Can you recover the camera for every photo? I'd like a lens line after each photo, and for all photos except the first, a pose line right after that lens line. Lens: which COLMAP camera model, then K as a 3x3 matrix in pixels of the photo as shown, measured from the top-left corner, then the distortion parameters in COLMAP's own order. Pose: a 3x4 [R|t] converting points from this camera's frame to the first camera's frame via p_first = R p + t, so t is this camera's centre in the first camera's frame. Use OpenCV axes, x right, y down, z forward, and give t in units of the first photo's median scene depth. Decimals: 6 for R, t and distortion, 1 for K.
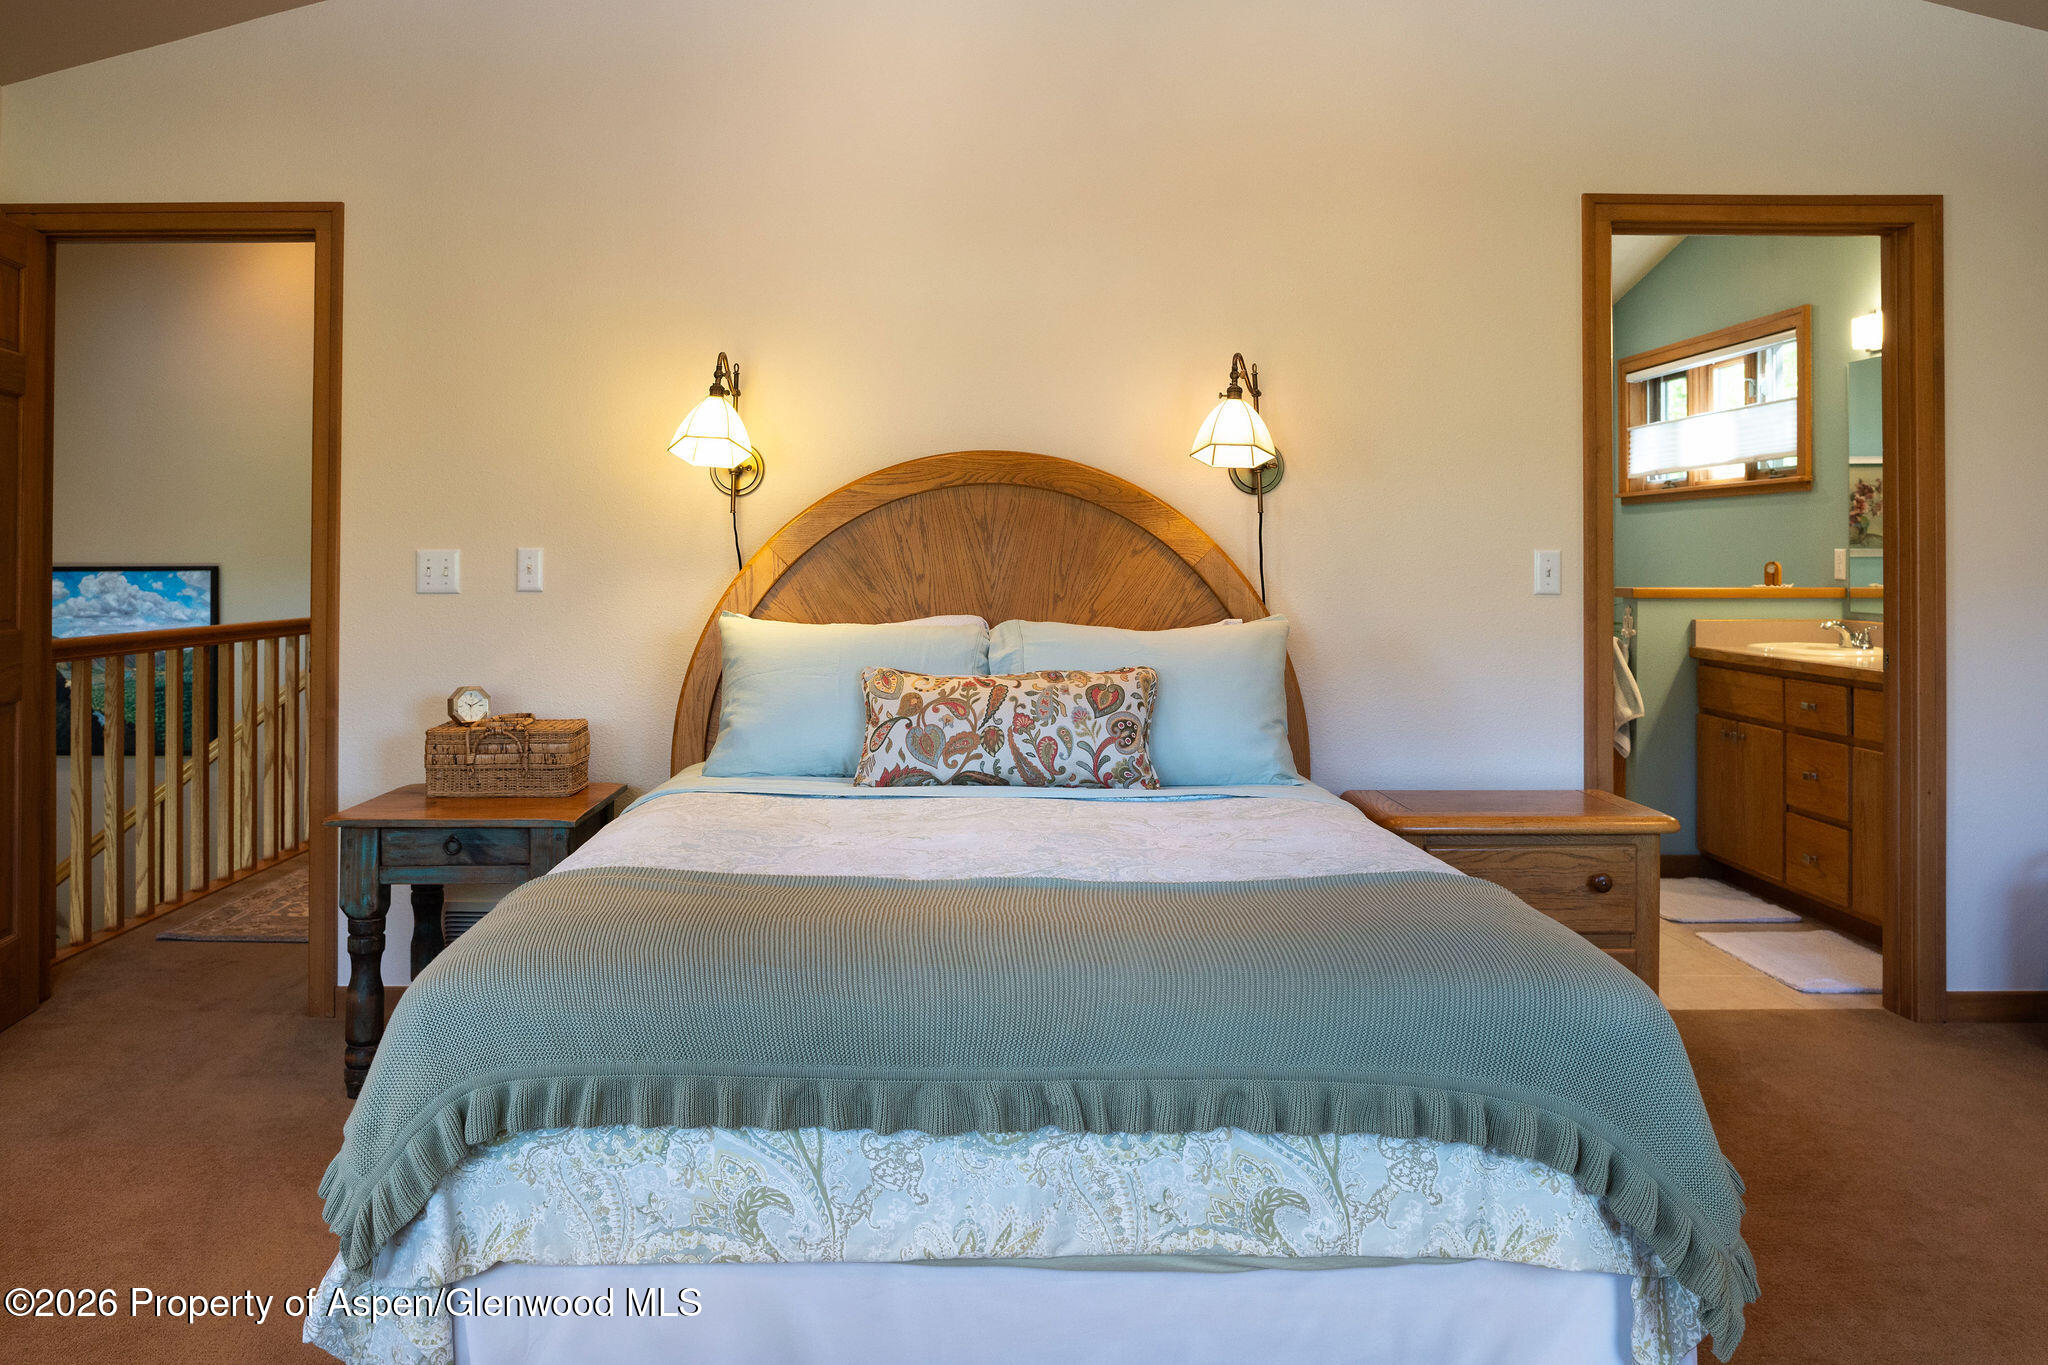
lens RADIAL K [[1379.0, 0, 1024.0], [0, 1379.0, 682.5], [0, 0, 1]] dist [-0.032246, 0.001537]
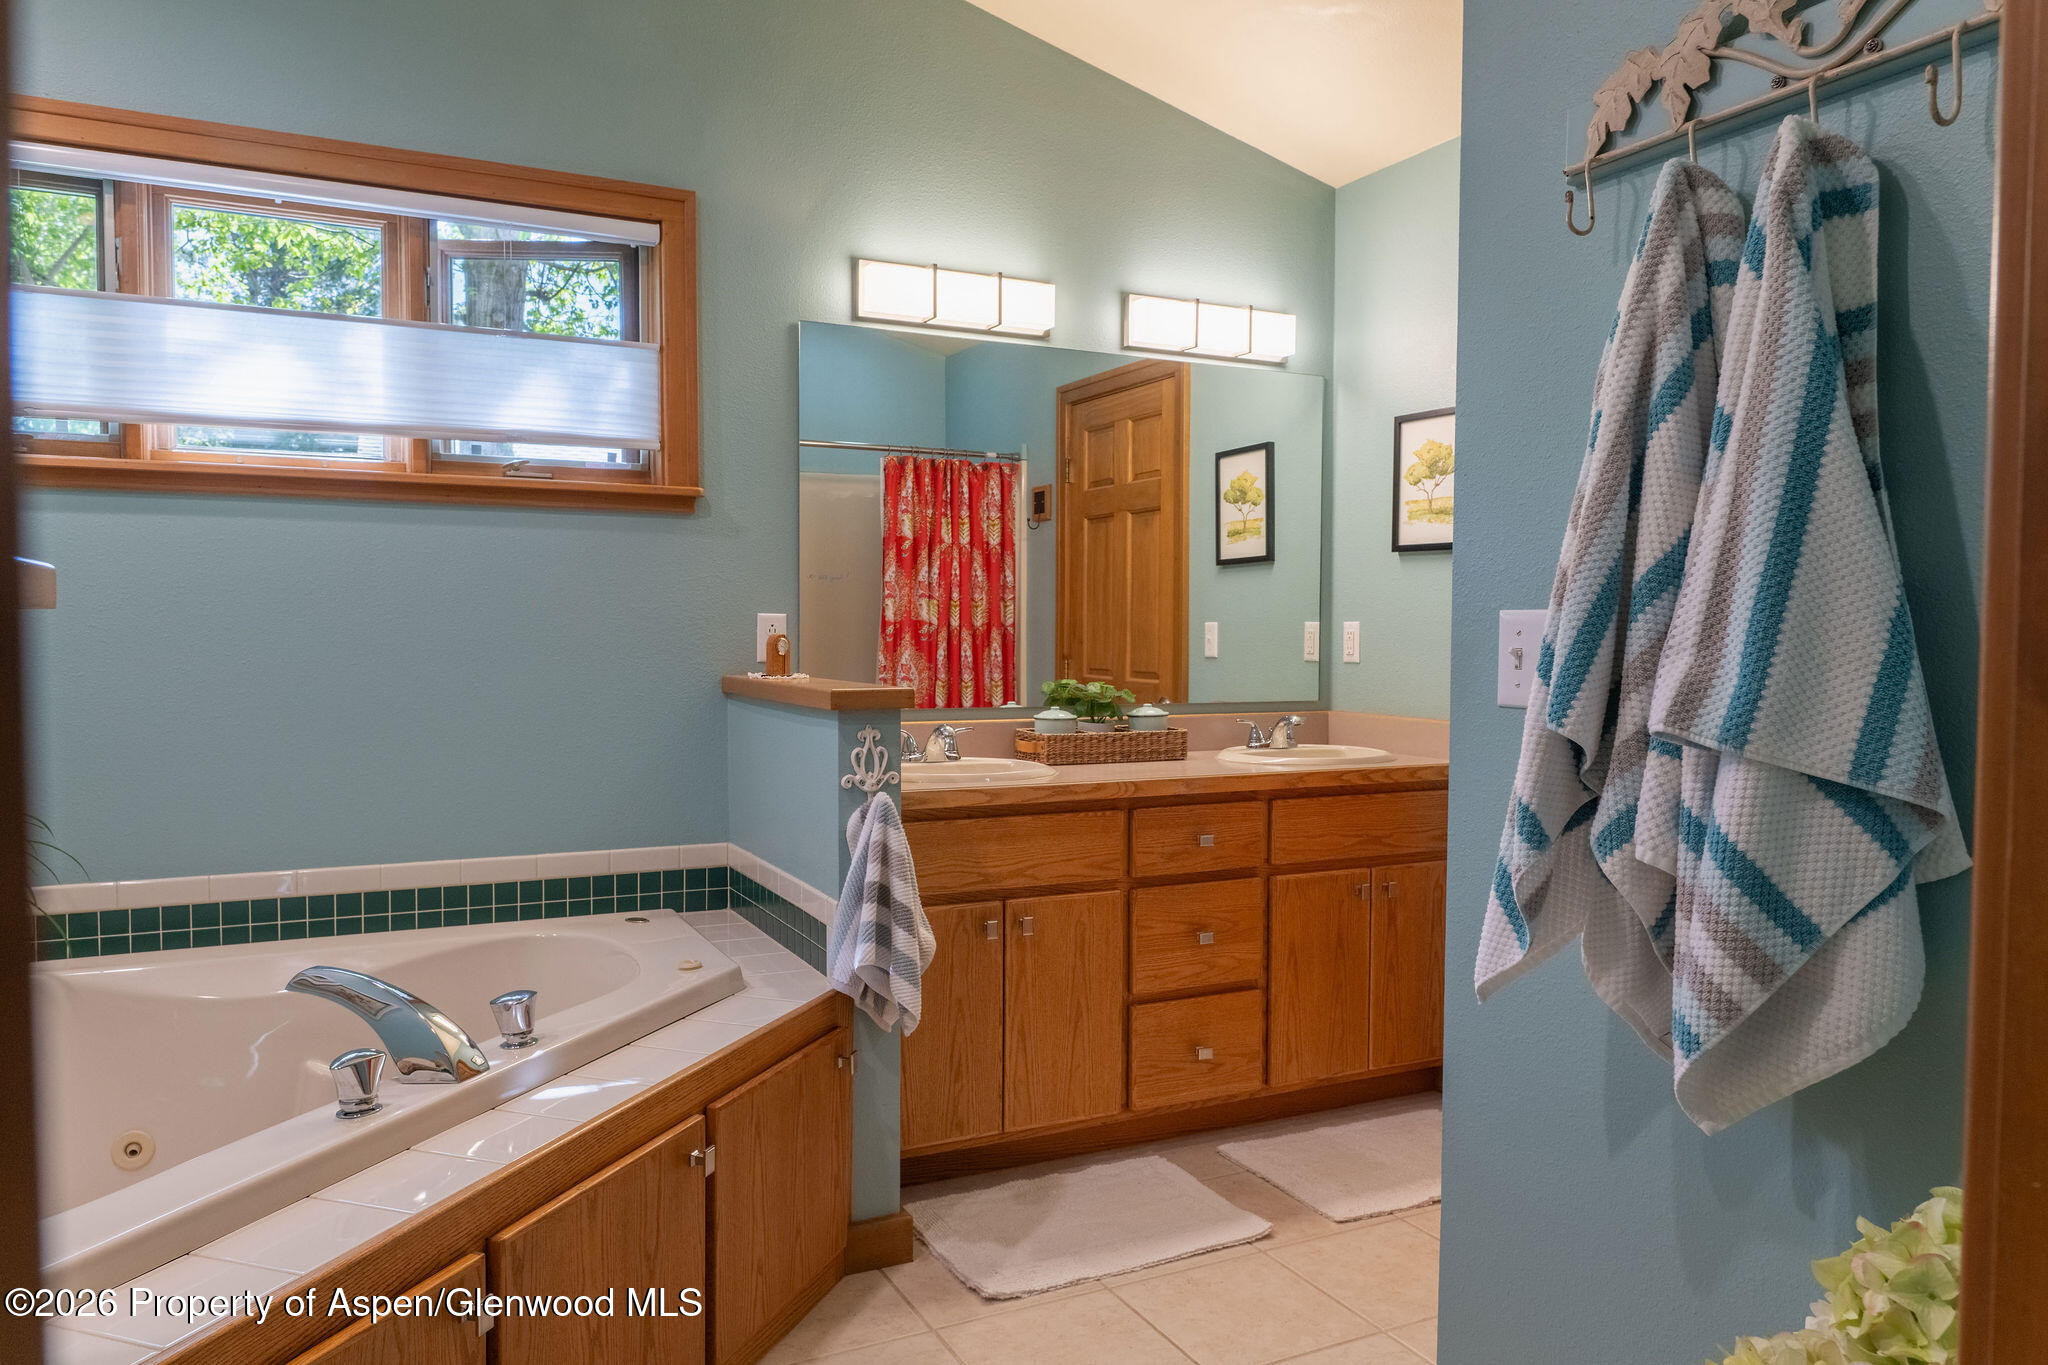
lens RADIAL K [[1379.0, 0, 1024.0], [0, 1379.0, 682.5], [0, 0, 1]] dist [-0.032246, 0.001537]
pose [[-0.448580, -0.037557, 0.892953, -0.016117], [0.080410, 0.993369, 0.082175, -0.105069], [-0.890118, 0.108665, -0.442586, 1.135264]]
